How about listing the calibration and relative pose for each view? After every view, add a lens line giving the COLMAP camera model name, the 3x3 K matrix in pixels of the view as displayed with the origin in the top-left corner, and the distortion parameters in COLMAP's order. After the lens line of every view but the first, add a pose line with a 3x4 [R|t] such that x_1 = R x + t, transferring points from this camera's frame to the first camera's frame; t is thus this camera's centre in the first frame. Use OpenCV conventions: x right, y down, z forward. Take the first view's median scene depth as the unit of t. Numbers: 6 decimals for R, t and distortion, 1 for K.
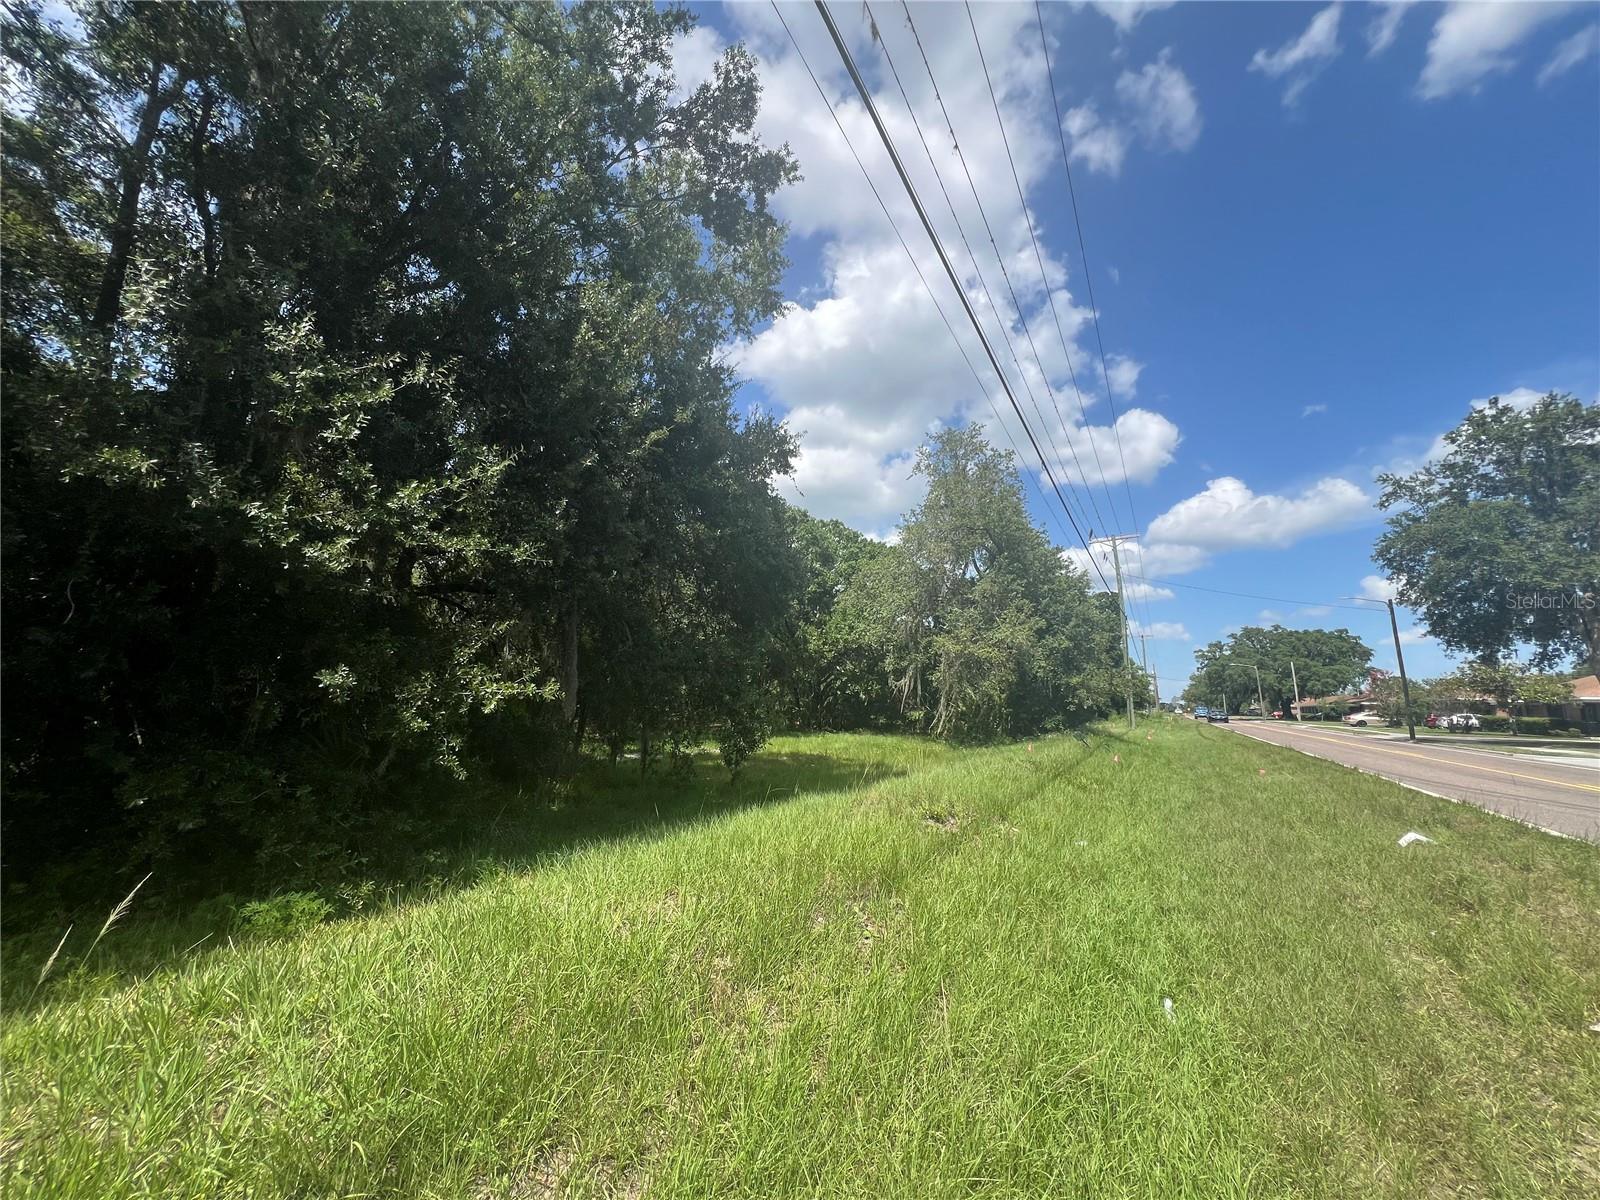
lens RADIAL K [[595.4, 0, 805.9], [0, 595.4, 607.1], [0, 0, 1]] dist [-0.013321, 0.000258]
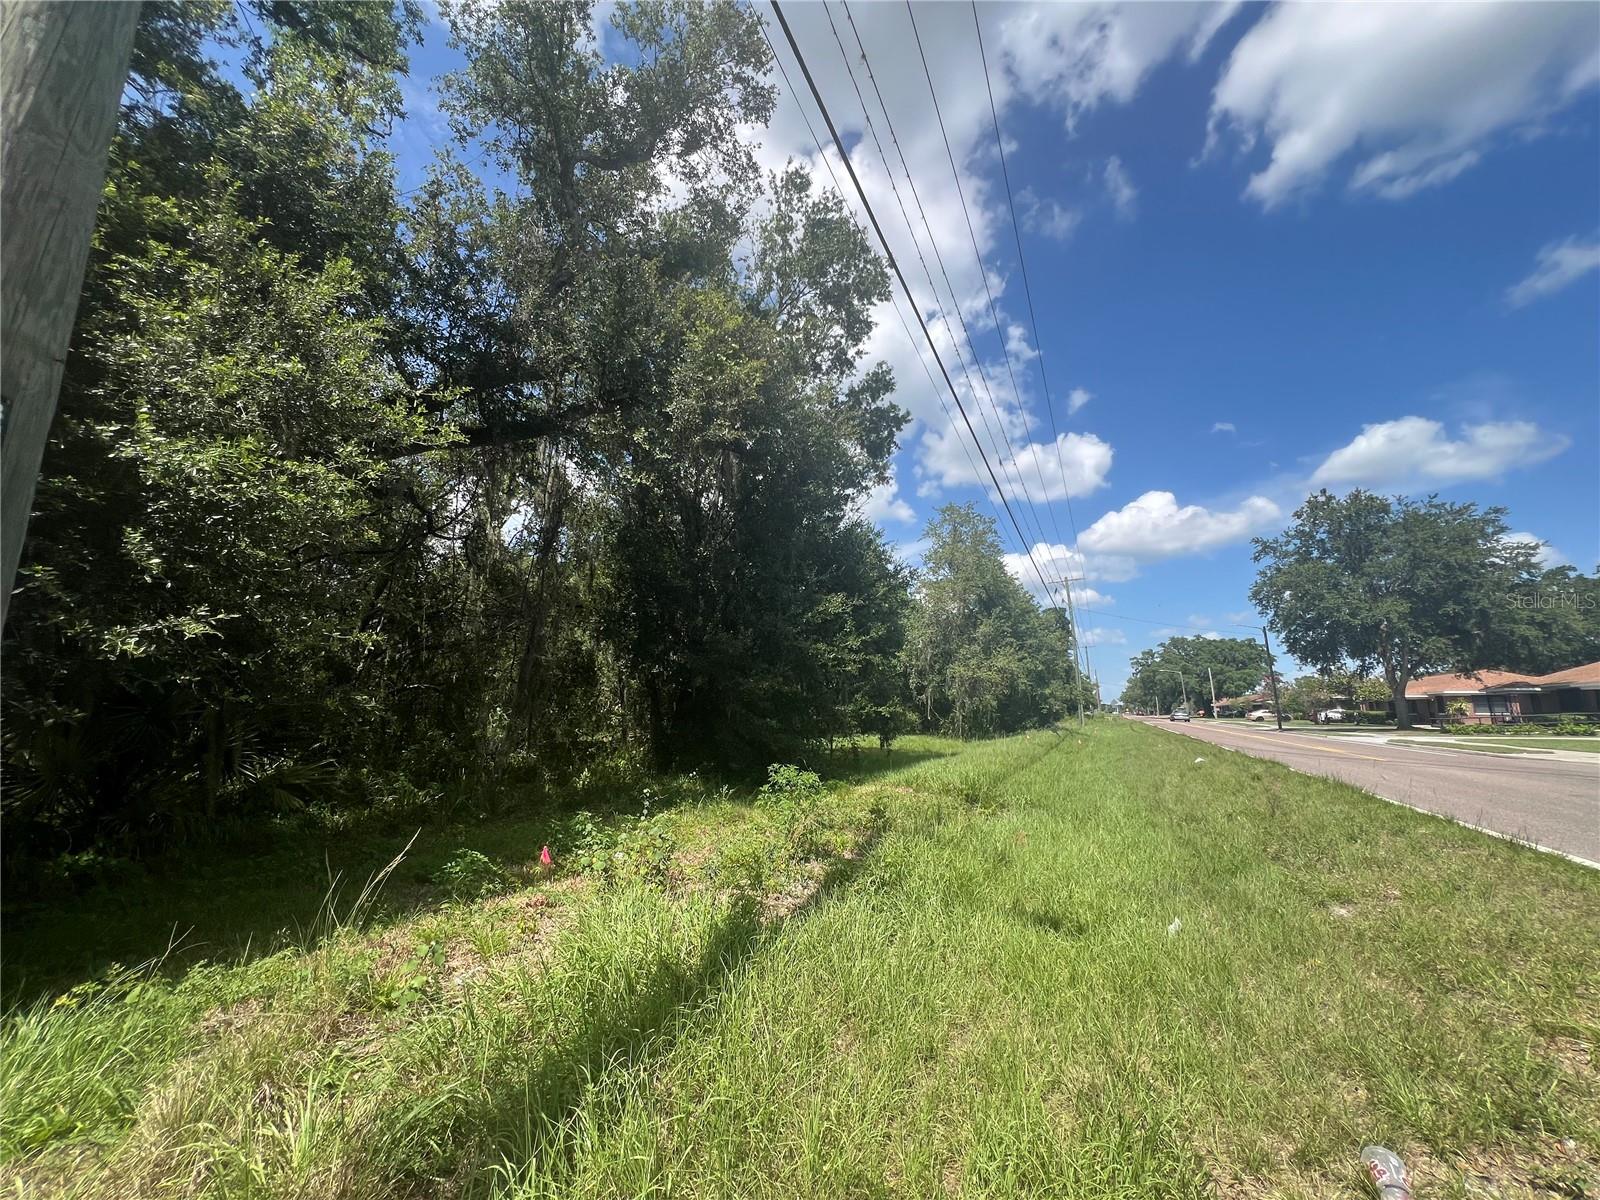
lens RADIAL K [[642.4, 0, 789.9], [0, 642.4, 594.4], [0, 0, 1]] dist [-0.001505, -0.000085]
pose [[0.995914, -0.007143, 0.090020, -0.121678], [0.008957, 0.999765, -0.019759, -0.035305], [-0.089857, 0.020484, 0.995744, -0.200126]]
